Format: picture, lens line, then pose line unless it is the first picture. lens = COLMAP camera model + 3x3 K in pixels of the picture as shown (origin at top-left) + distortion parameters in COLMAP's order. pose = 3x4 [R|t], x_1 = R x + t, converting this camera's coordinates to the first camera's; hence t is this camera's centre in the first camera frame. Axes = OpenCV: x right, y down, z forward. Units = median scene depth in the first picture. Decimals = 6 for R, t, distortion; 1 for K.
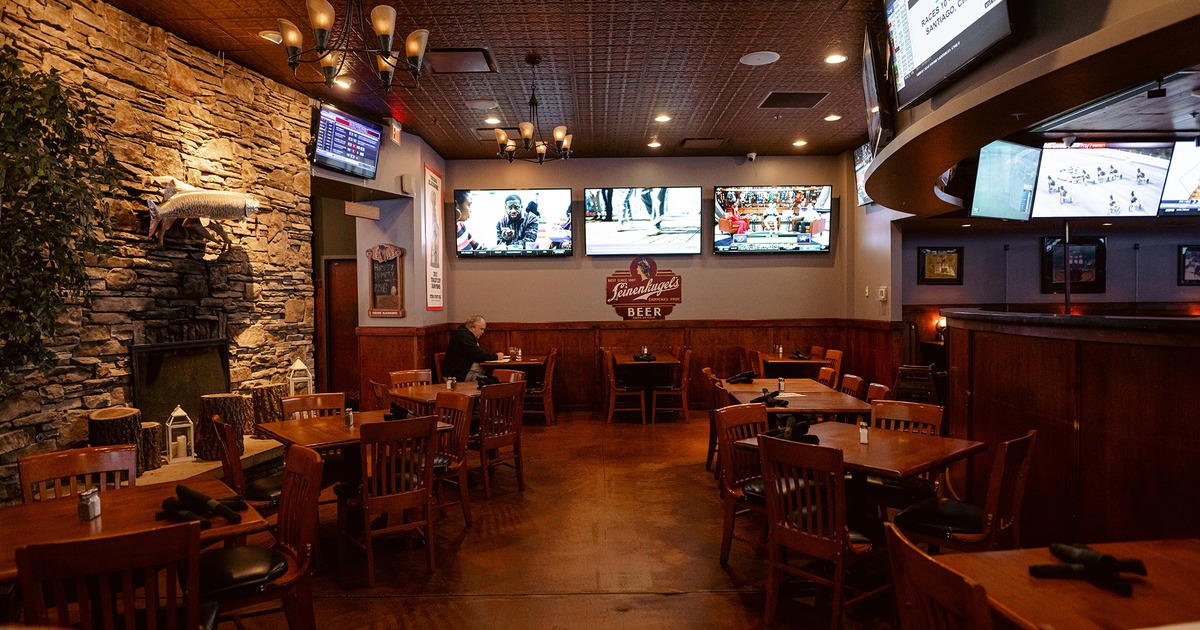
lens RADIAL K [[693.7, 0, 600.0], [0, 693.7, 315.0], [0, 0, 1]] dist [-0.021616, -0.002490]
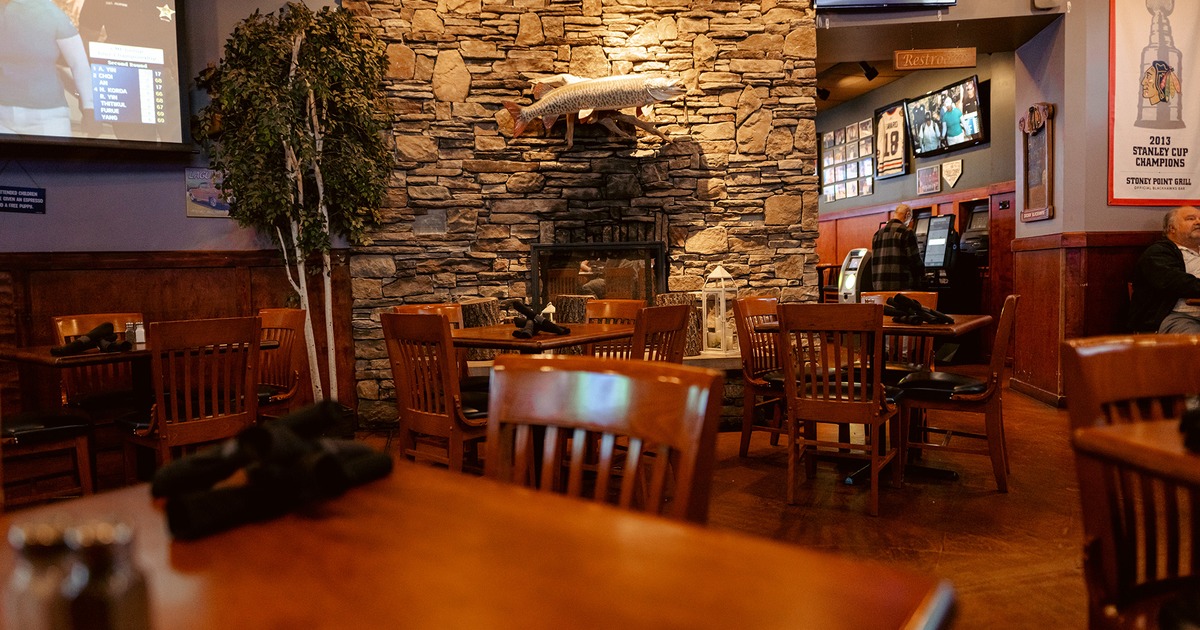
lens RADIAL K [[693.7, 0, 600.0], [0, 693.7, 315.0], [0, 0, 1]] dist [-0.021616, -0.002490]
pose [[0.224128, 0.066633, -0.972279, 0.325365], [0.004567, 0.997577, 0.069419, 0.064930], [0.974549, -0.019999, 0.223280, 0.694359]]
